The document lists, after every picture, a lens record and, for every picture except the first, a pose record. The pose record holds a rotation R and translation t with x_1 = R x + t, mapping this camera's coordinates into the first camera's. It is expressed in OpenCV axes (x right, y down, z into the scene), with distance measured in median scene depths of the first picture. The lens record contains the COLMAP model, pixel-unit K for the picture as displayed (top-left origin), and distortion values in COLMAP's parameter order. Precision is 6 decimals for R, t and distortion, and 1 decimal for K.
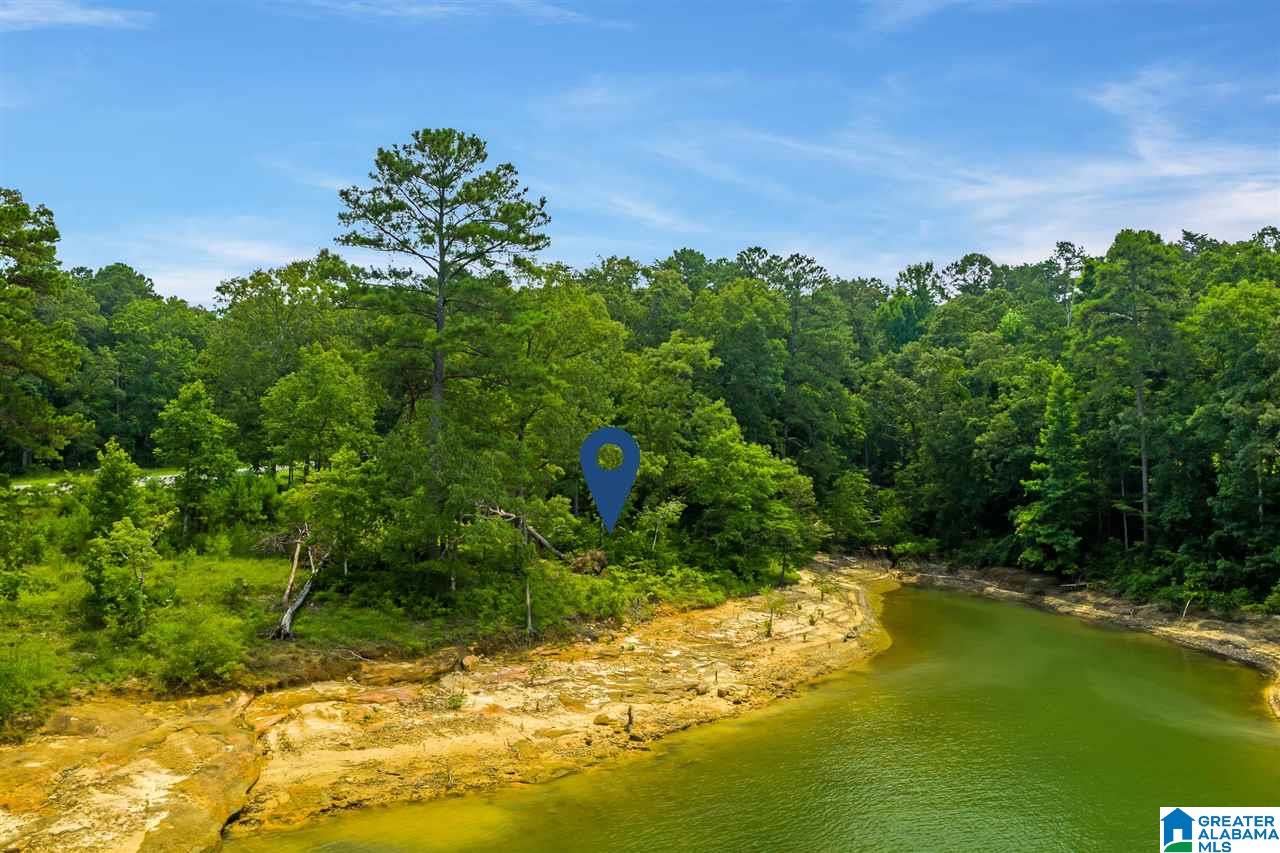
lens RADIAL K [[1026.1, 0, 640.2], [0, 1026.1, 468.8], [0, 0, 1]] dist [-0.008615, 0.002411]
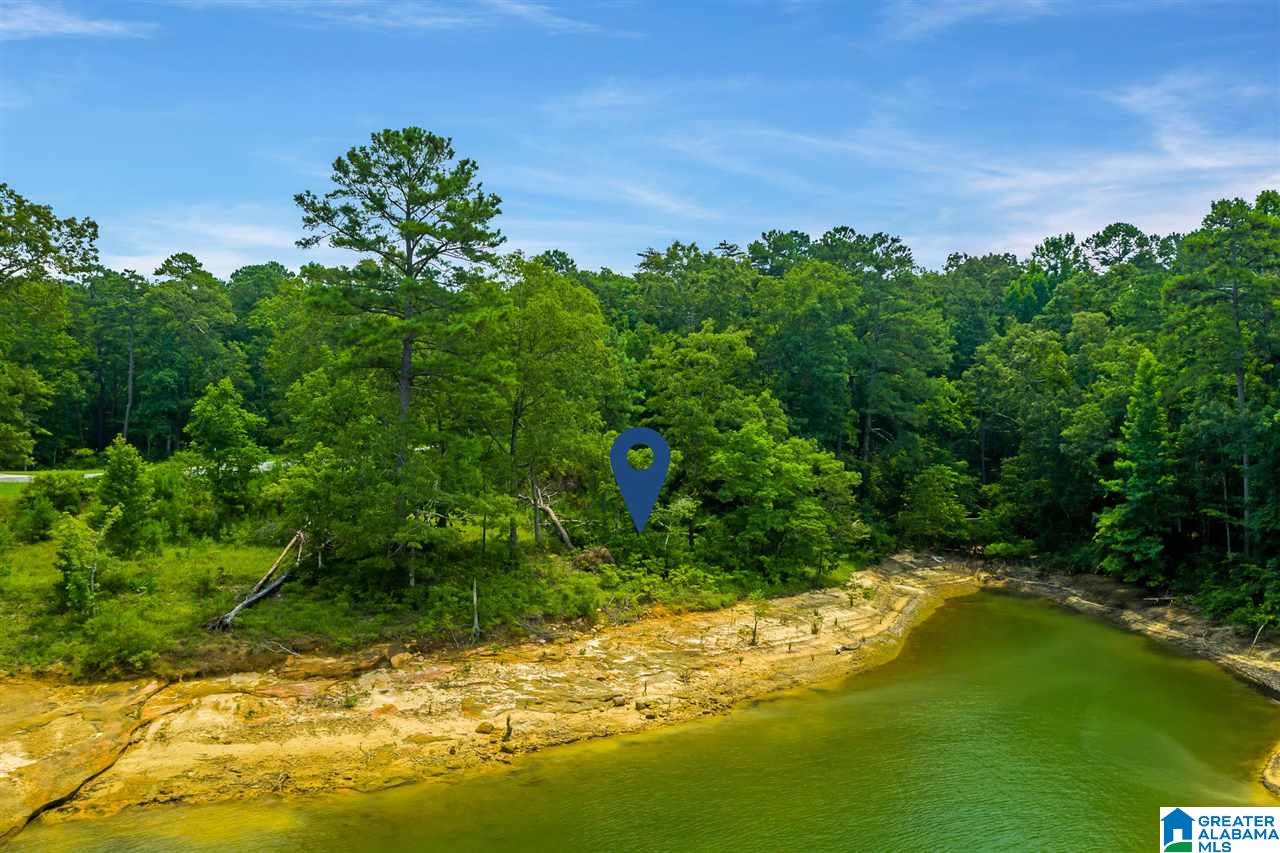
lens RADIAL K [[1026.1, 0, 640.2], [0, 1026.1, 468.8], [0, 0, 1]] dist [-0.008615, 0.002411]
pose [[0.977261, 0.011649, -0.211722, 0.249394], [-0.007720, 0.999782, 0.019376, -0.018428], [0.211901, -0.017301, 0.977138, 0.062487]]
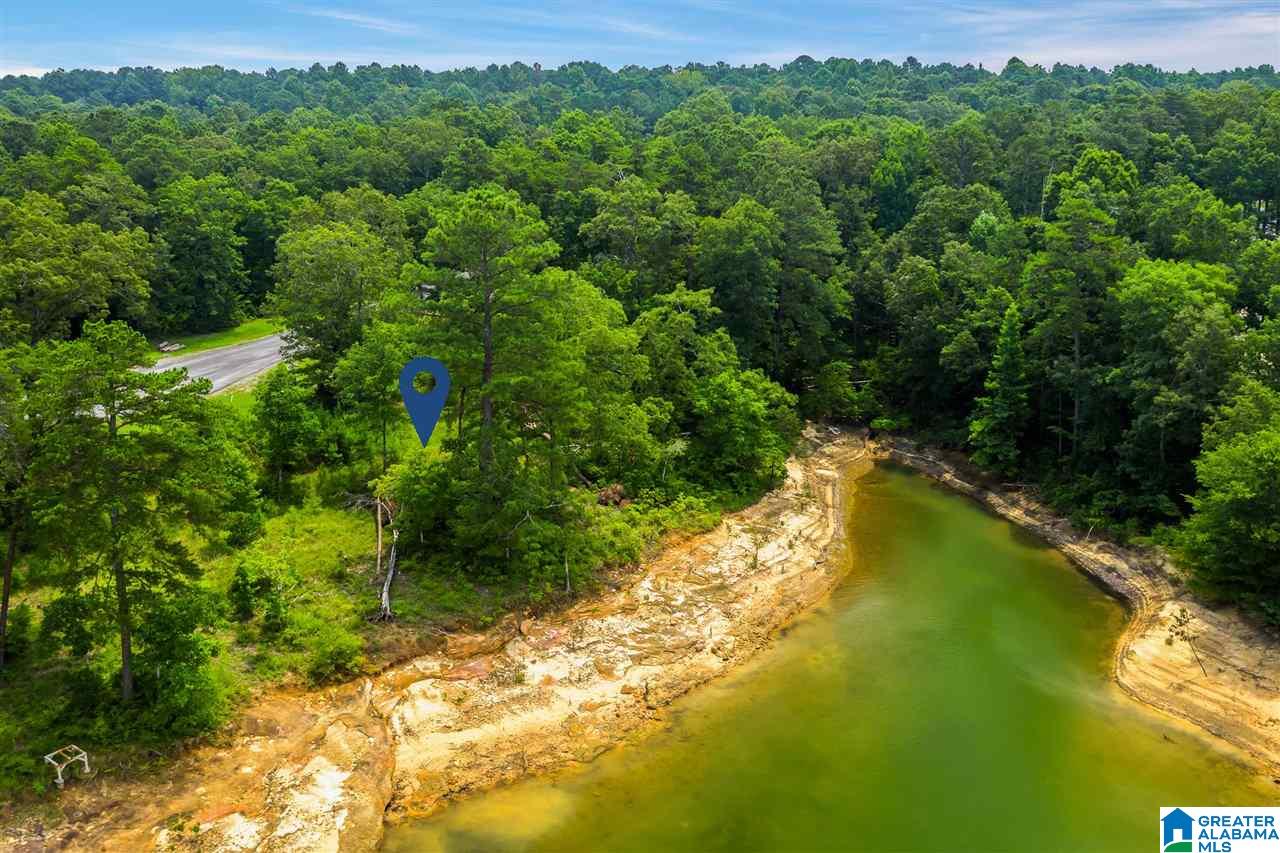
lens RADIAL K [[1047.4, 0, 672.1], [0, 1047.4, 352.8], [0, 0, 1]] dist [-0.004097, 0.003776]
pose [[0.999756, -0.002425, 0.021964, -0.004752], [-0.001201, 0.986531, 0.163568, -0.348209], [-0.022065, -0.163554, 0.986288, -0.258414]]
